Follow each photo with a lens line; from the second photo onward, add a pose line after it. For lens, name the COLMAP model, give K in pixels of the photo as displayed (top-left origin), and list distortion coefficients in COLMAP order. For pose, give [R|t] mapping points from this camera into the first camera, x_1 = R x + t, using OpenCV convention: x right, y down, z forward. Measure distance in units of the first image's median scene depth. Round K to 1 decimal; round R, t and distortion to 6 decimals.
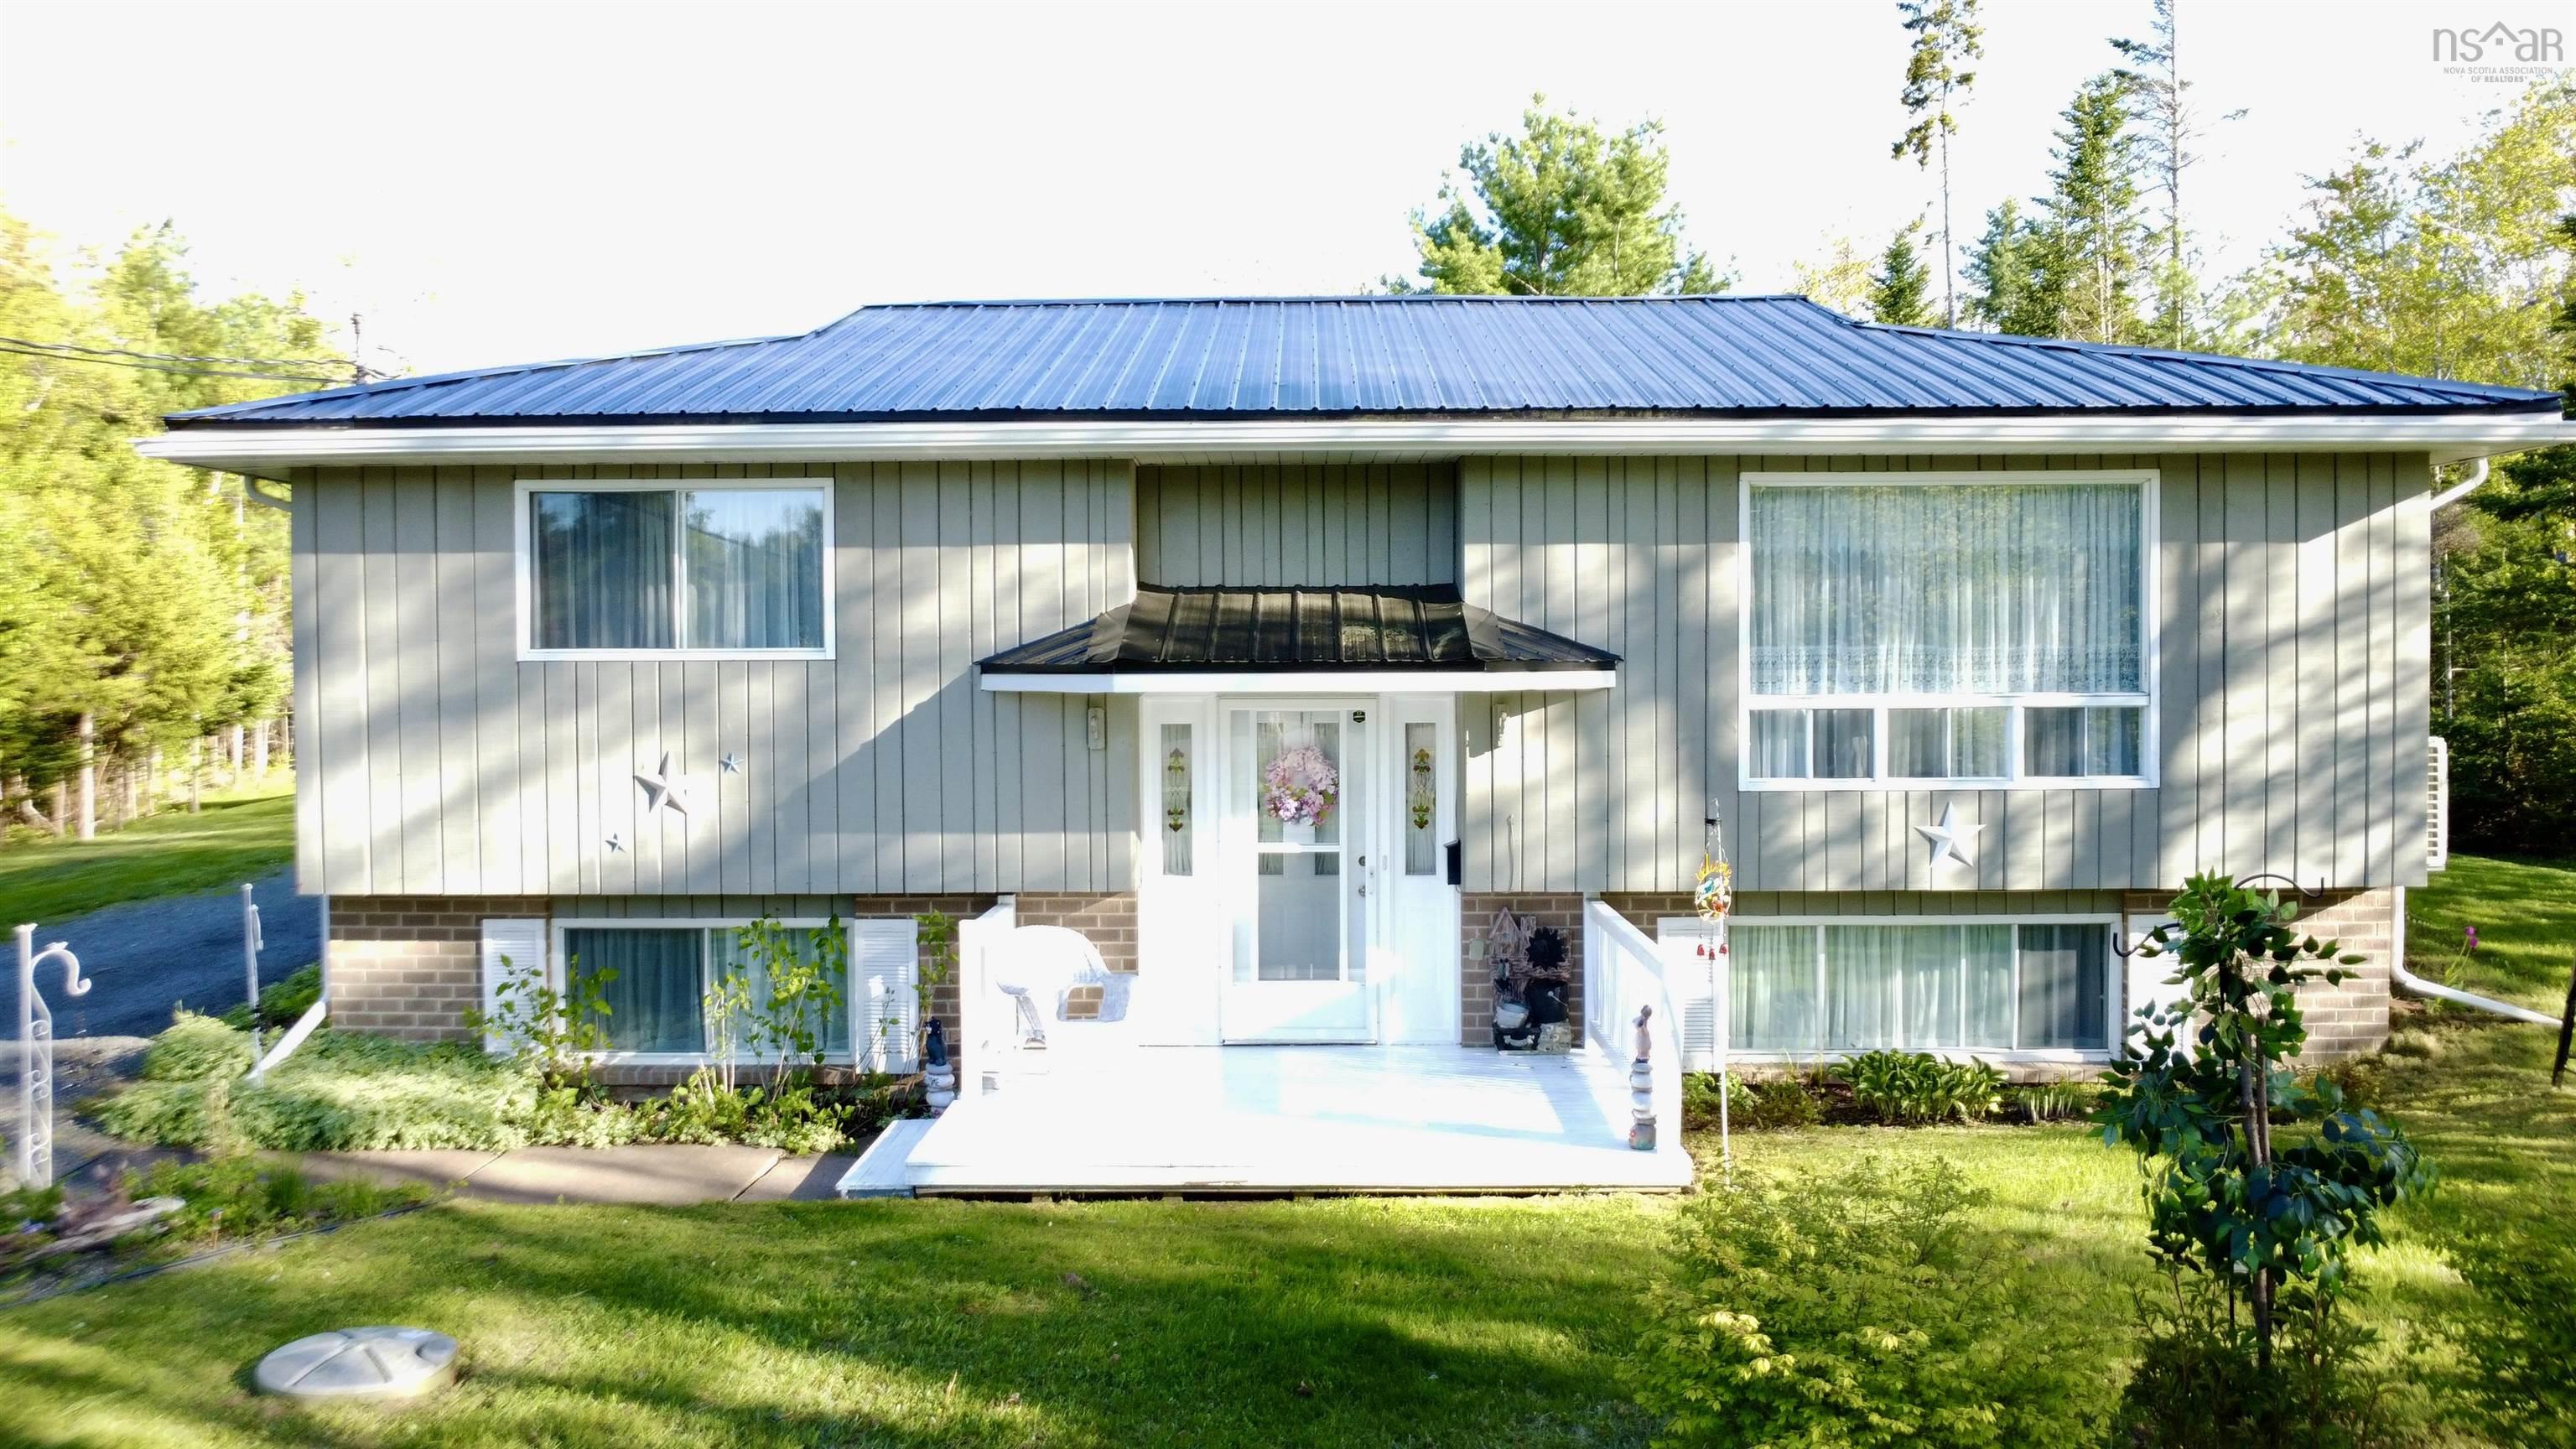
lens RADIAL K [[2094.6, 0, 1288.0], [0, 2094.6, 724.5], [0, 0, 1]] dist [0.010589, 0.000632]
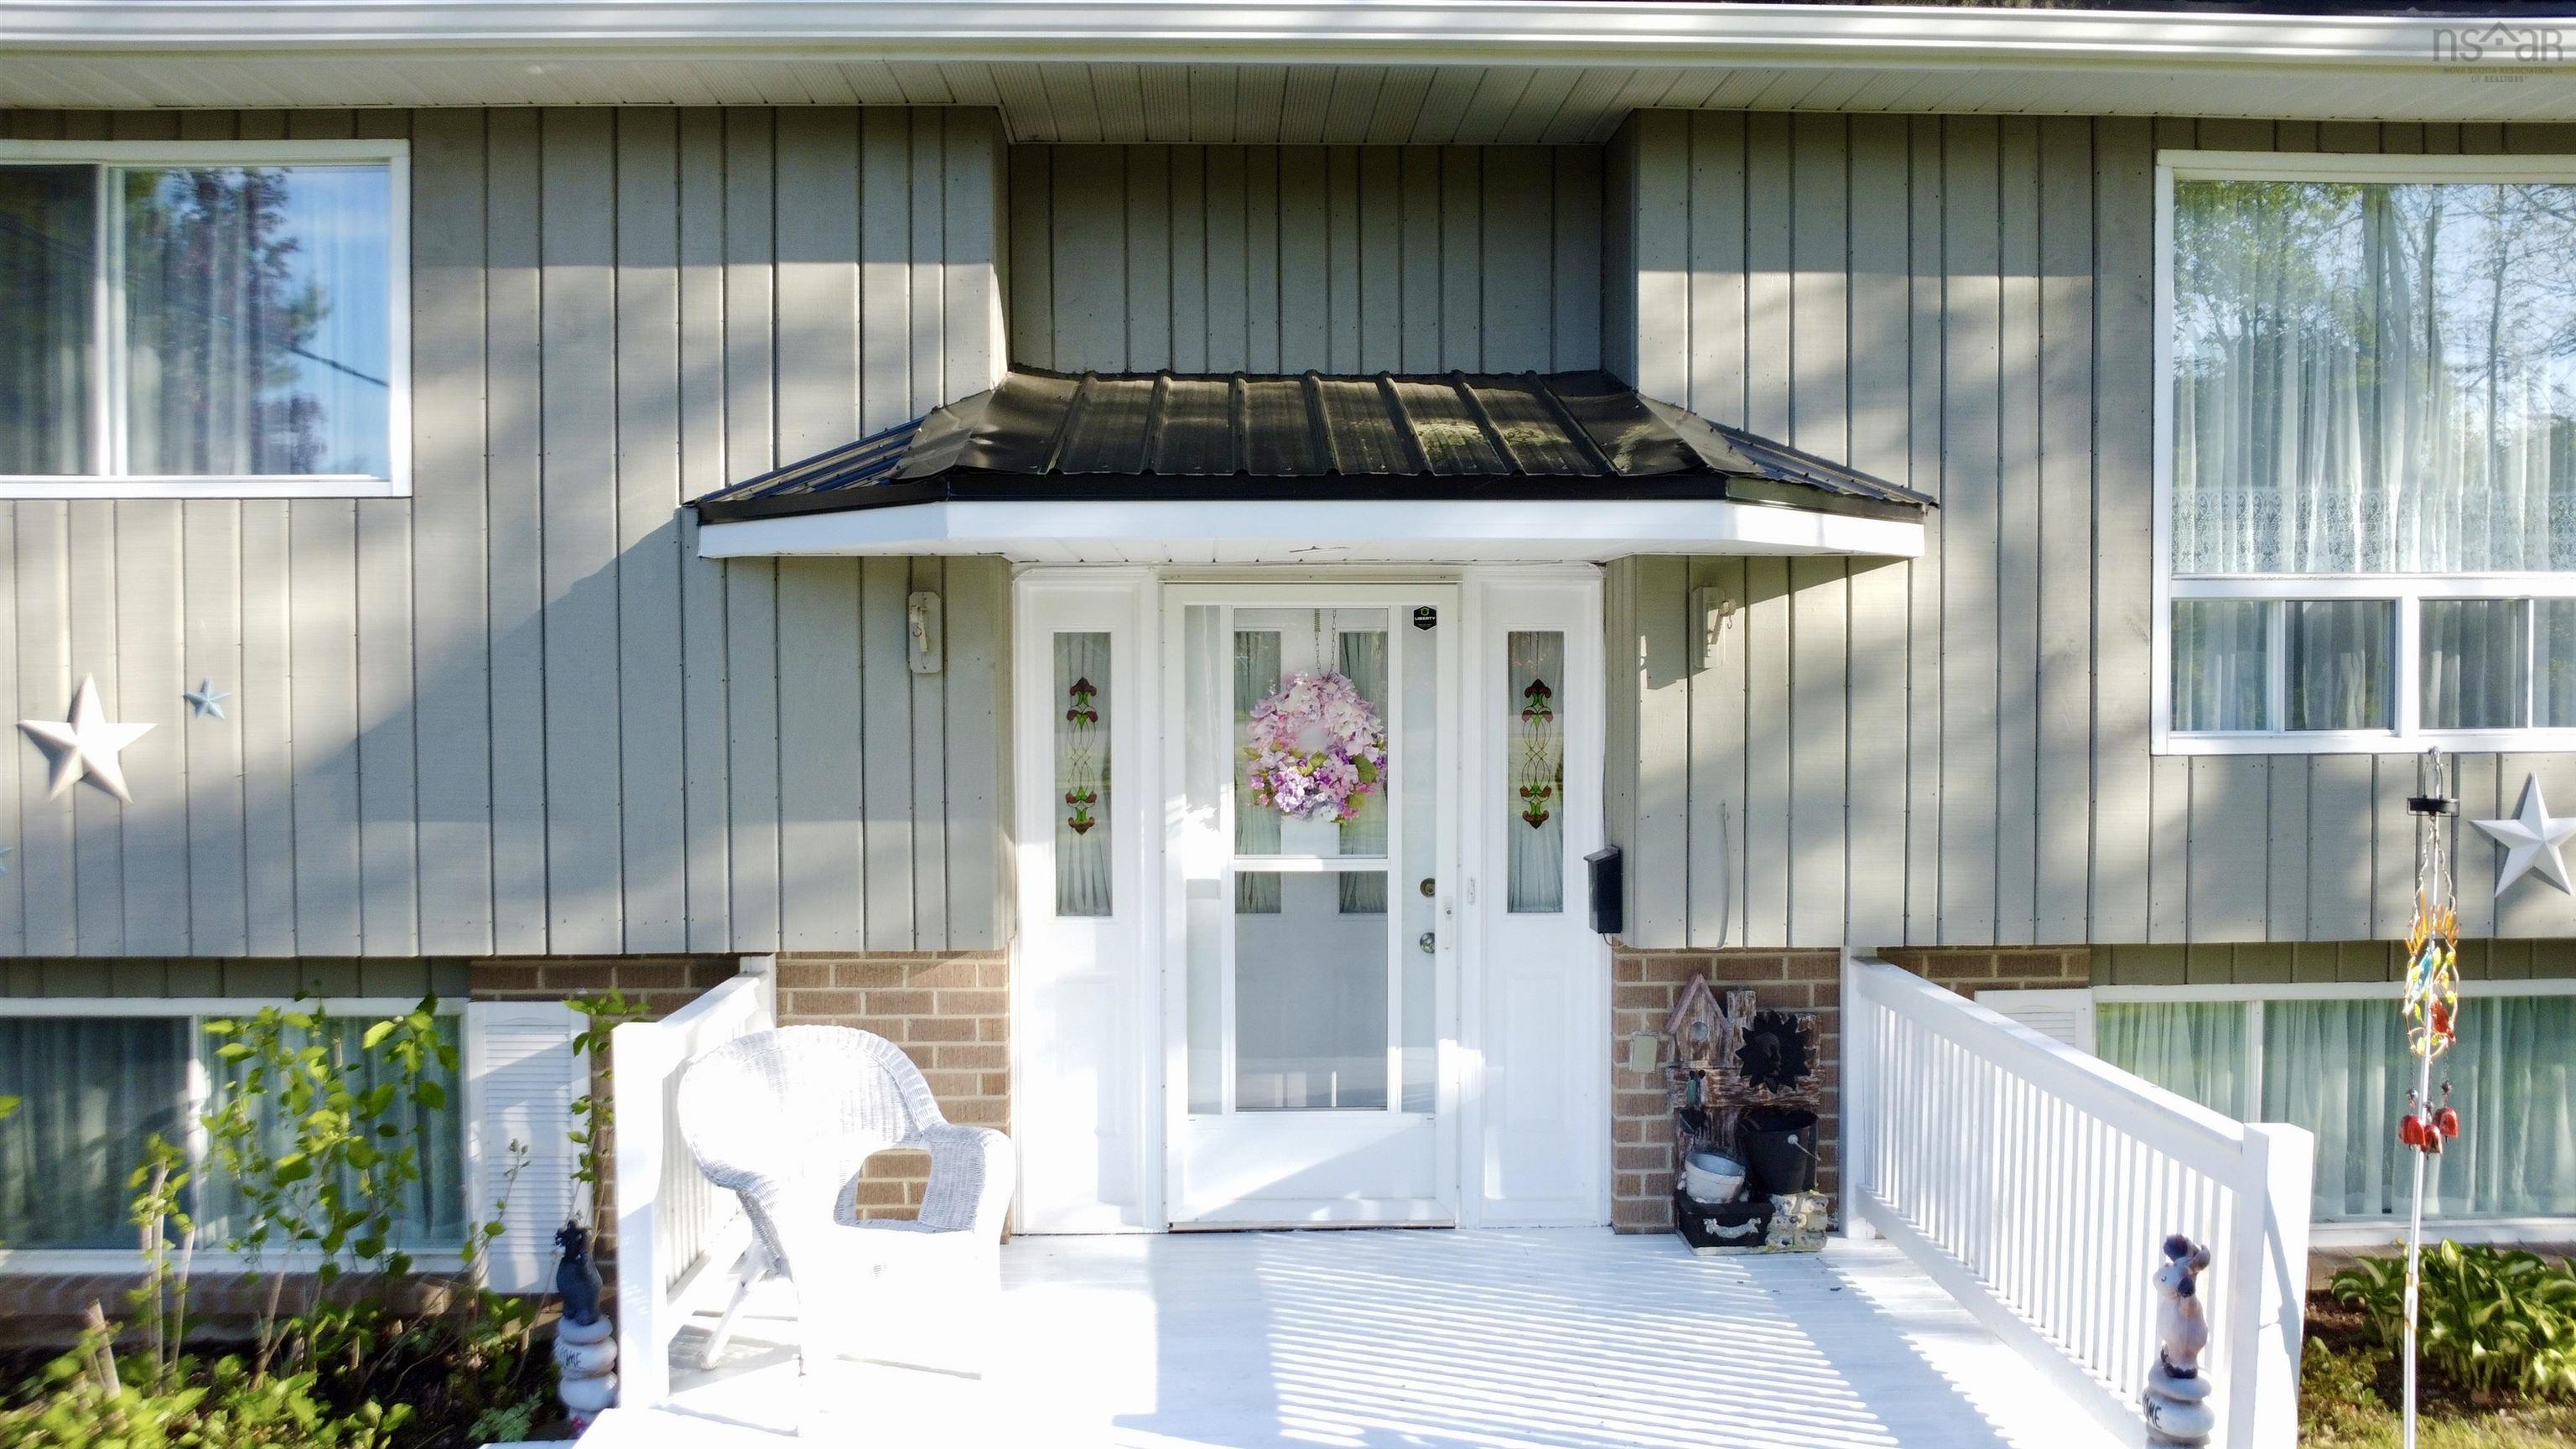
lens RADIAL K [[2094.6, 0, 1288.0], [0, 2094.6, 724.5], [0, 0, 1]] dist [0.010589, 0.000632]
pose [[0.998791, 0.000665, 0.049152, -0.027710], [-0.000374, 0.999982, -0.005943, 0.027043], [-0.049155, 0.005917, 0.998774, 0.474206]]
